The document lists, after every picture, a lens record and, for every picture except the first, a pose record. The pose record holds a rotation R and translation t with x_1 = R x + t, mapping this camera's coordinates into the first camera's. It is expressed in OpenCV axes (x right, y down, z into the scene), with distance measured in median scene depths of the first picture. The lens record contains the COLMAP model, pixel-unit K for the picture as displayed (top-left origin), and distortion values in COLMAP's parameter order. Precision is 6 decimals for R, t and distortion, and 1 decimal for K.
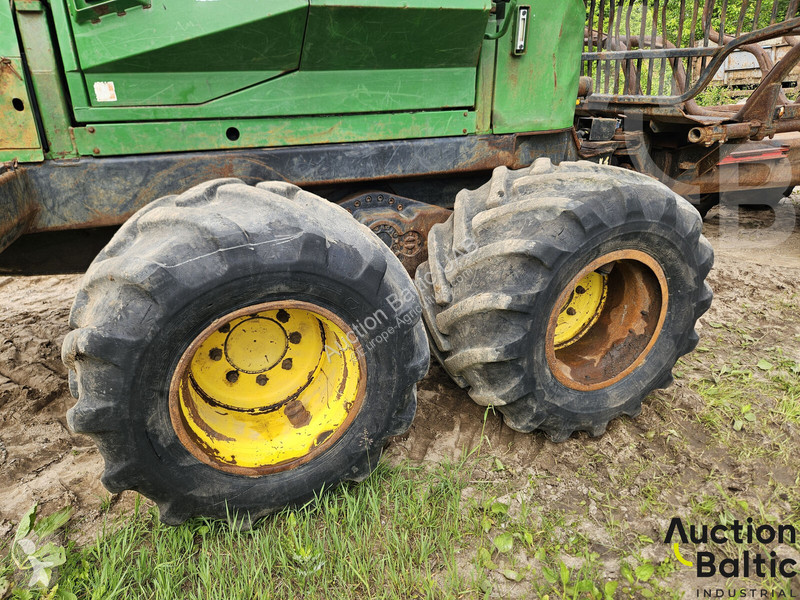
lens RADIAL K [[538.6, 0, 400.7], [0, 538.6, 301.8], [0, 0, 1]] dist [0.067572, -0.054675]
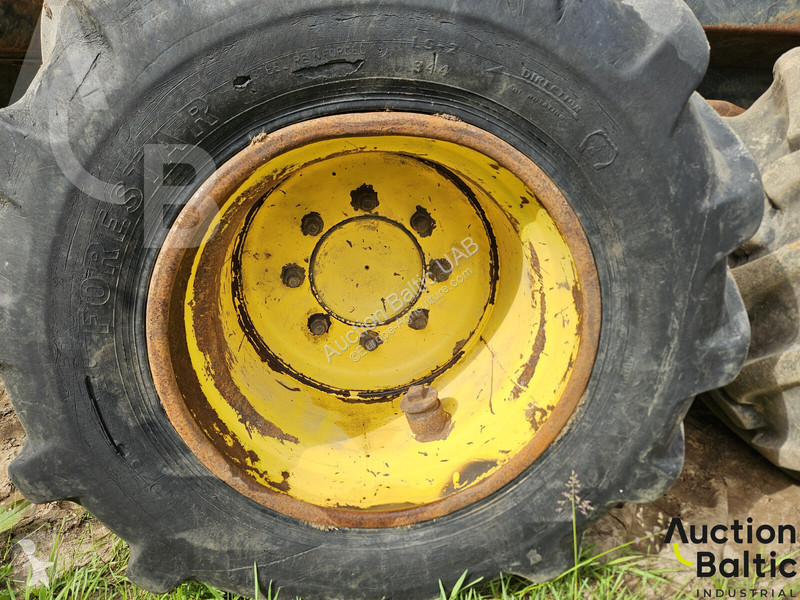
lens RADIAL K [[607.4, 0, 382.5], [0, 607.4, 298.7], [0, 0, 1]] dist [0.043774, -0.001234]
pose [[0.951873, 0.123992, -0.280290, -0.083849], [-0.128387, 0.991720, 0.002702, 0.104271], [0.278305, 0.033414, 0.959911, 0.441423]]
